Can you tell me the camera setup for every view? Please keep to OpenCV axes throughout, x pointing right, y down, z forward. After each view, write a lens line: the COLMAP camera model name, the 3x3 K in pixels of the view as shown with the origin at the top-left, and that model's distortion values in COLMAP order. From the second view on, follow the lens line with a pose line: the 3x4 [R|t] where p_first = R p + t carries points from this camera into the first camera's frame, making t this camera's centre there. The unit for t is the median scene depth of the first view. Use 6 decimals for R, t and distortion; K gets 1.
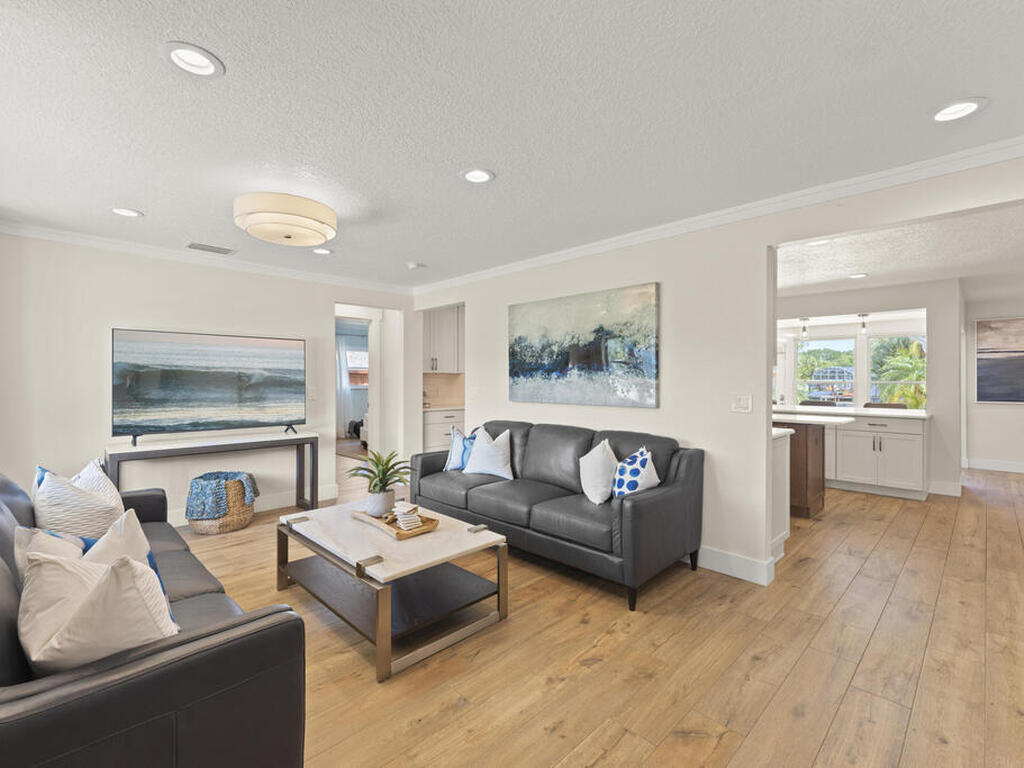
lens RADIAL K [[463.3, 0, 511.7], [0, 463.3, 379.2], [0, 0, 1]] dist [-0.002131, -0.000211]
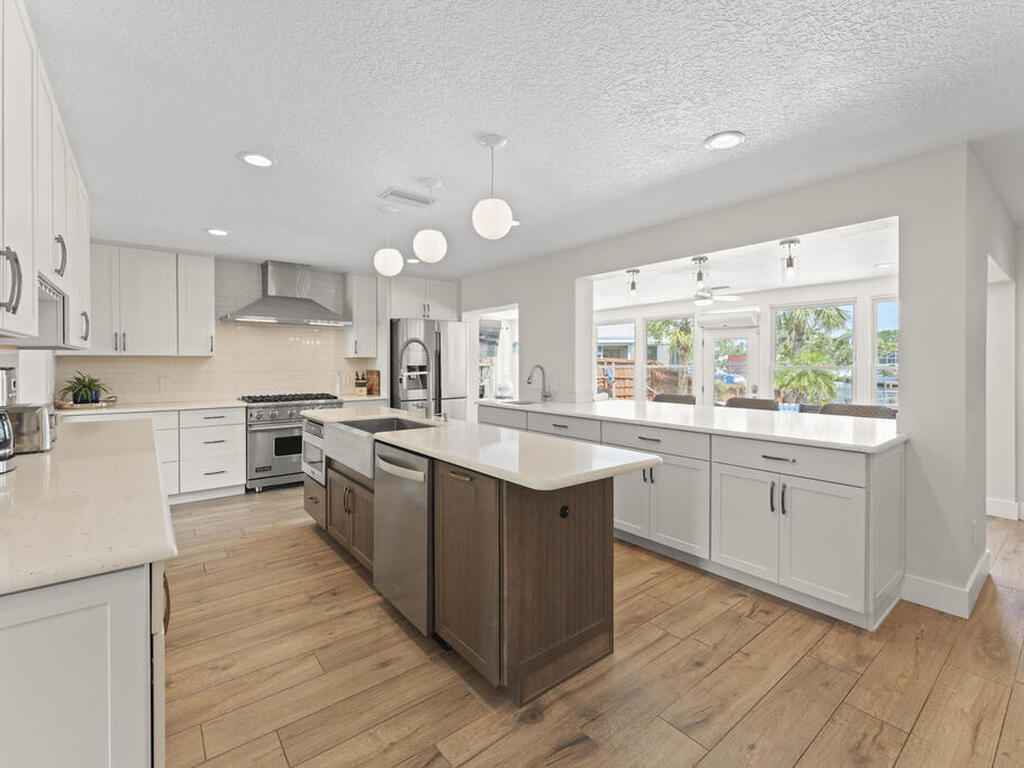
lens RADIAL K [[469.2, 0, 515.3], [0, 469.2, 369.4], [0, 0, 1]] dist [-0.001347, -0.000253]
pose [[0.994378, -0.000098, -0.105891, 0.553803], [0.000996, 0.999964, 0.008421, 0.001947], [0.105886, -0.008480, 0.994342, 0.473017]]
